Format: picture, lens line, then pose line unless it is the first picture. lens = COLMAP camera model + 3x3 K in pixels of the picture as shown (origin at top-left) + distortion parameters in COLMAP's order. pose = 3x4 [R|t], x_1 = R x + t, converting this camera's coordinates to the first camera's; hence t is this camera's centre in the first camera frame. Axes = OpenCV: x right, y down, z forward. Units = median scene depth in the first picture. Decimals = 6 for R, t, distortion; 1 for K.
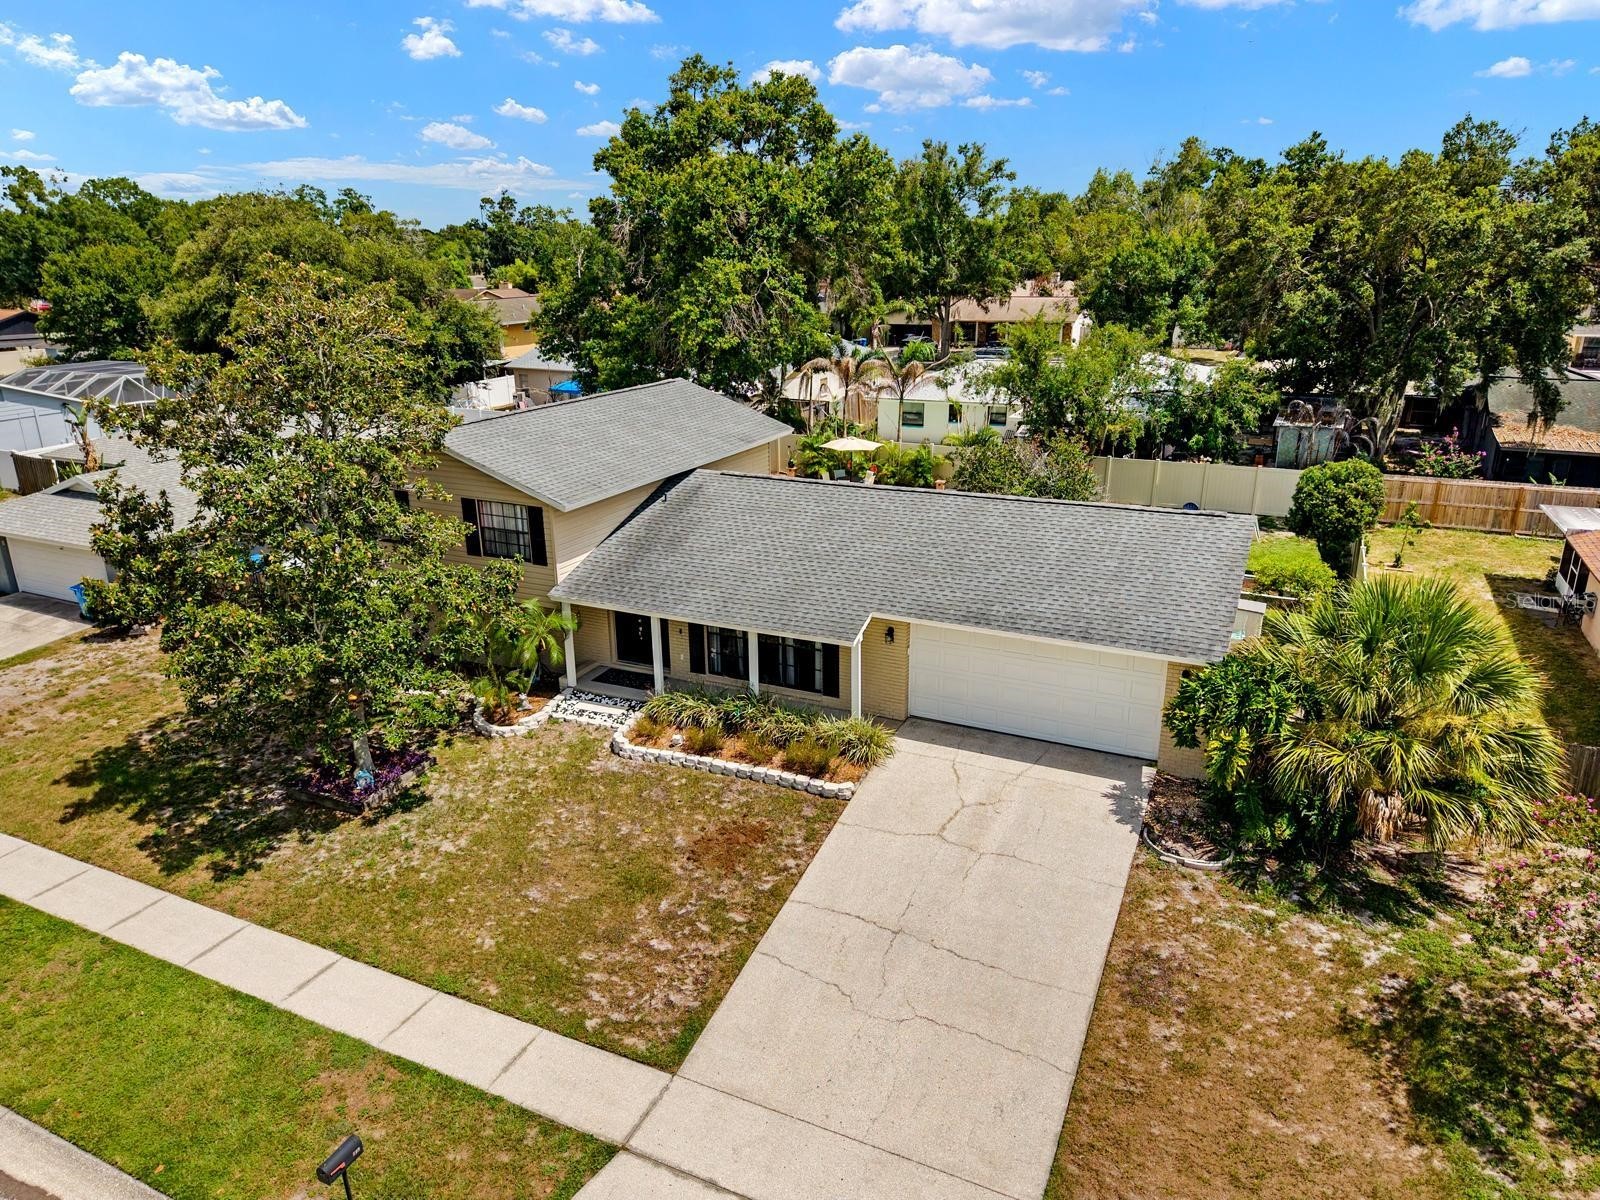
lens RADIAL K [[1082.5, 0, 805.1], [0, 1082.5, 598.0], [0, 0, 1]] dist [-0.001734, -0.008309]
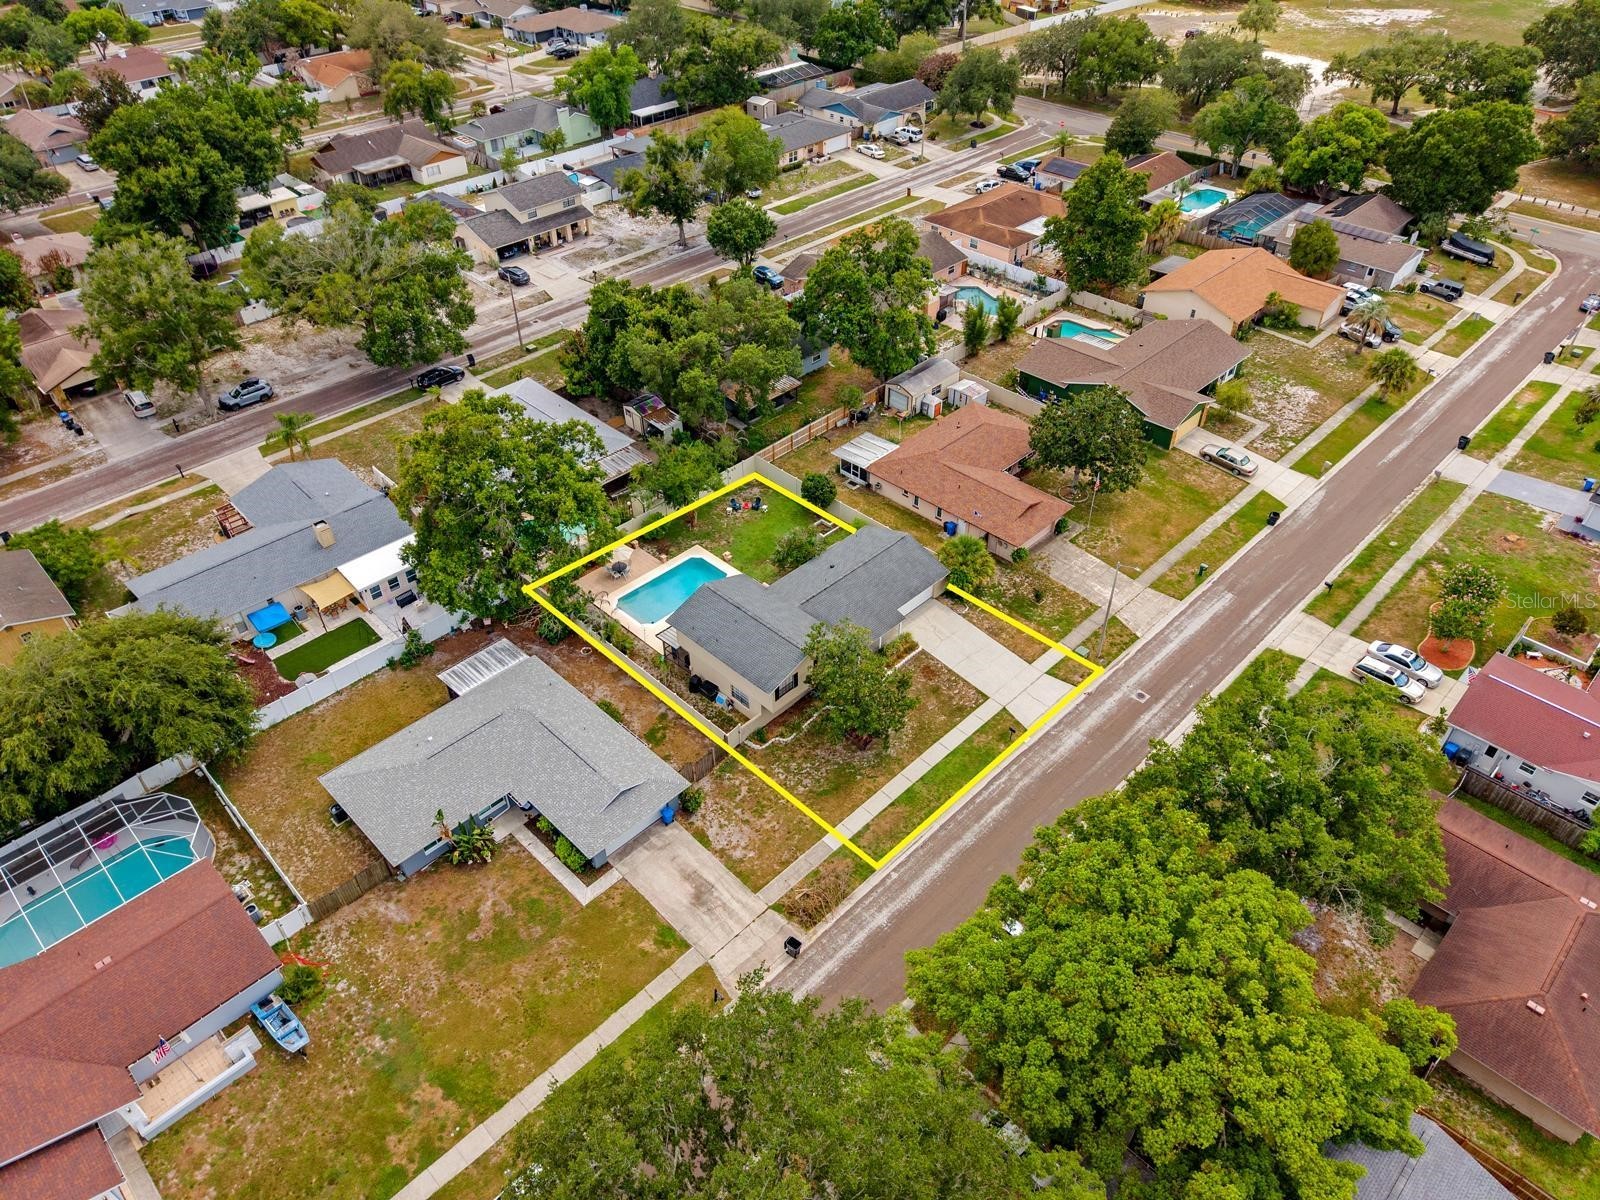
lens RADIAL K [[1082.5, 0, 797.8], [0, 1082.5, 599.1], [0, 0, 1]] dist [-0.001734, -0.008309]
pose [[0.332764, -0.596464, 0.730410, -3.299570], [0.314914, 0.800374, 0.510127, -2.426982], [-0.888874, 0.060264, 0.454171, -0.513711]]
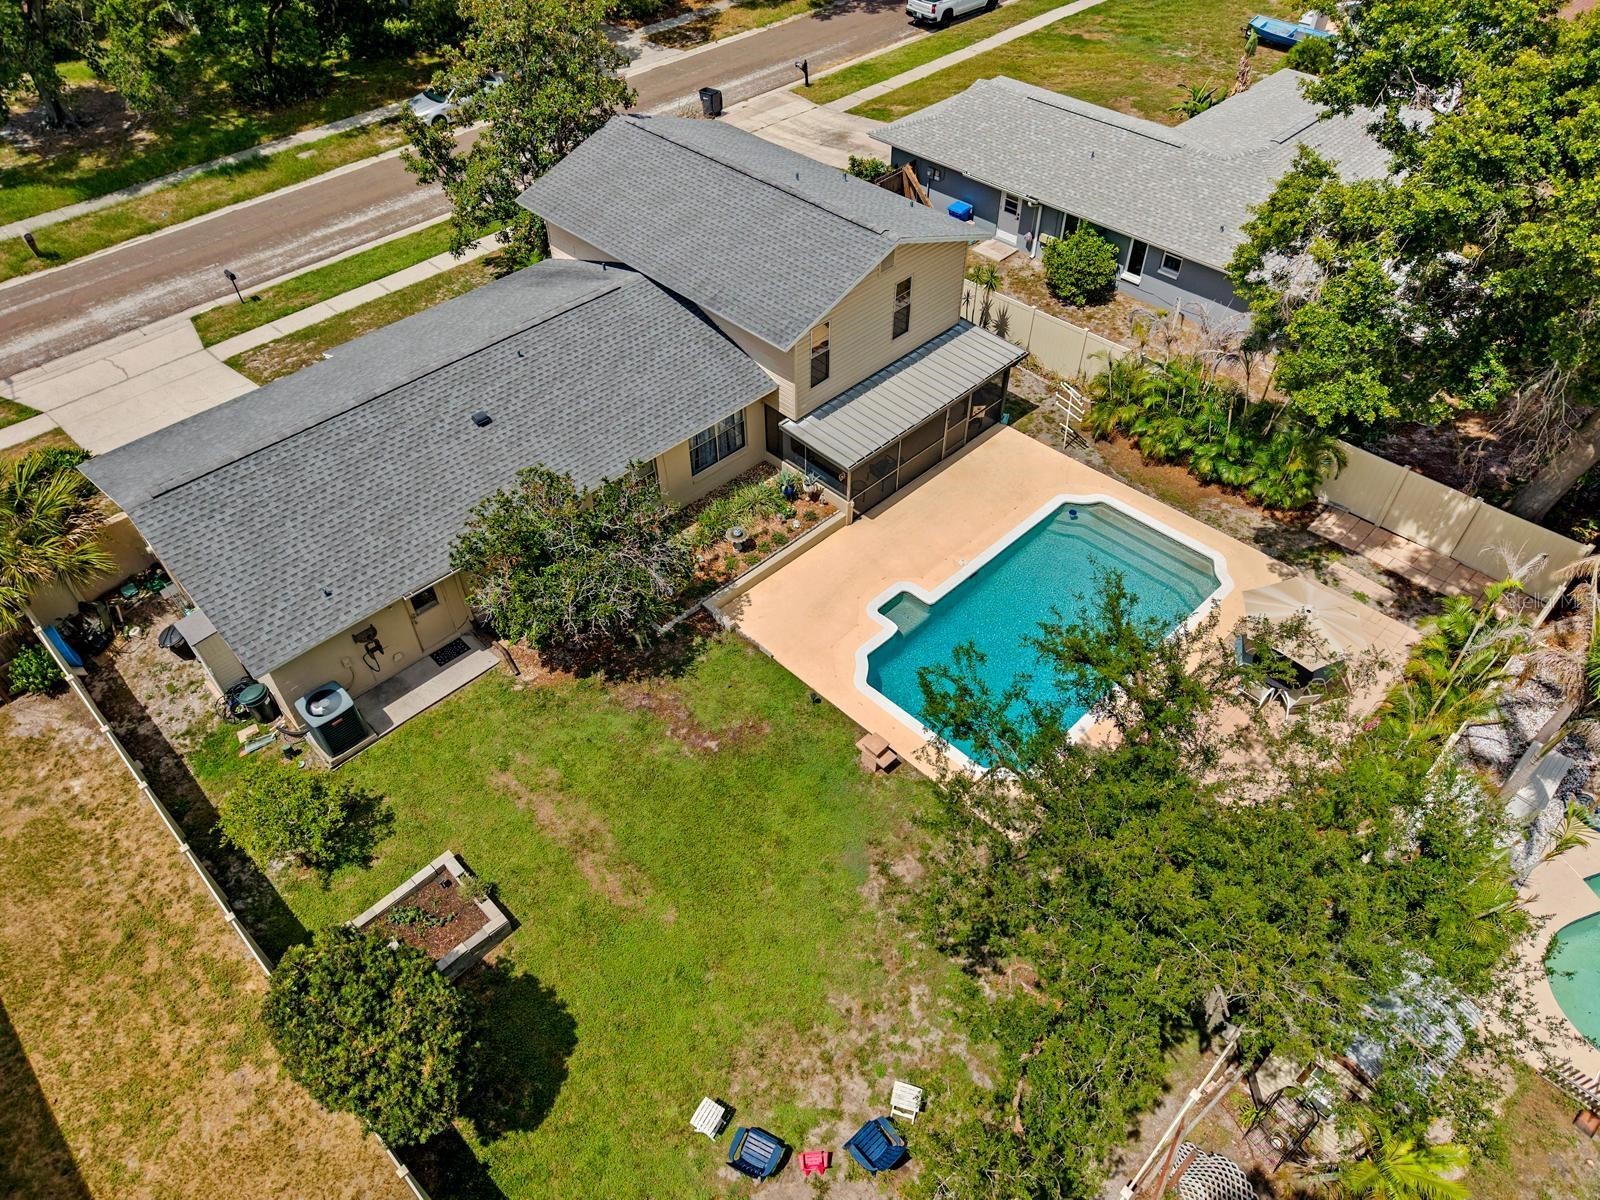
lens RADIAL K [[1082.5, 0, 800.3], [0, 1082.5, 593.9], [0, 0, 1]] dist [-0.001734, -0.008309]
pose [[-0.336757, 0.670669, -0.660907, 1.087496], [-0.297540, 0.590142, 0.750468, -1.126423], [0.893345, 0.449371, 0.000817, 1.888706]]
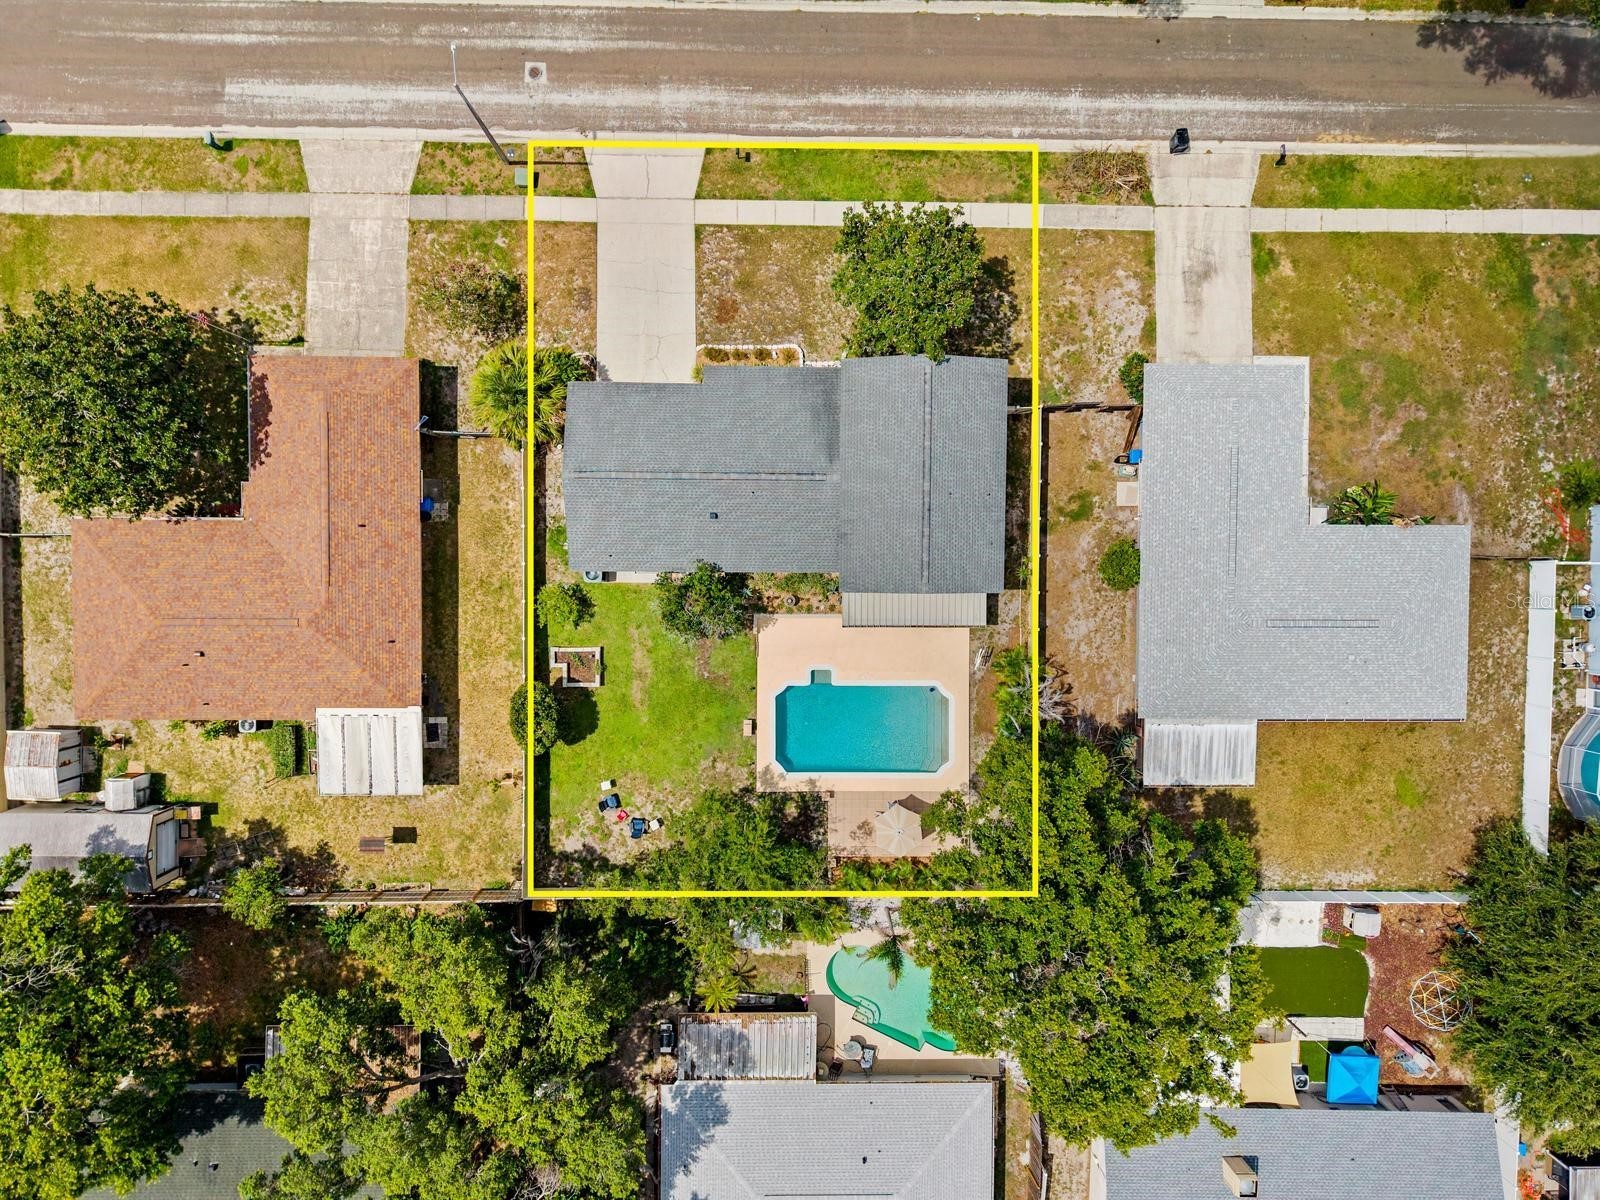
lens RADIAL K [[1082.5, 0, 796.3], [0, 1082.5, 597.4], [0, 0, 1]] dist [-0.001734, -0.008309]
pose [[-0.904261, 0.426958, -0.004405, 0.105625], [-0.162505, -0.334596, 0.928244, -2.849600], [0.394848, 0.840091, 0.371945, 0.662749]]
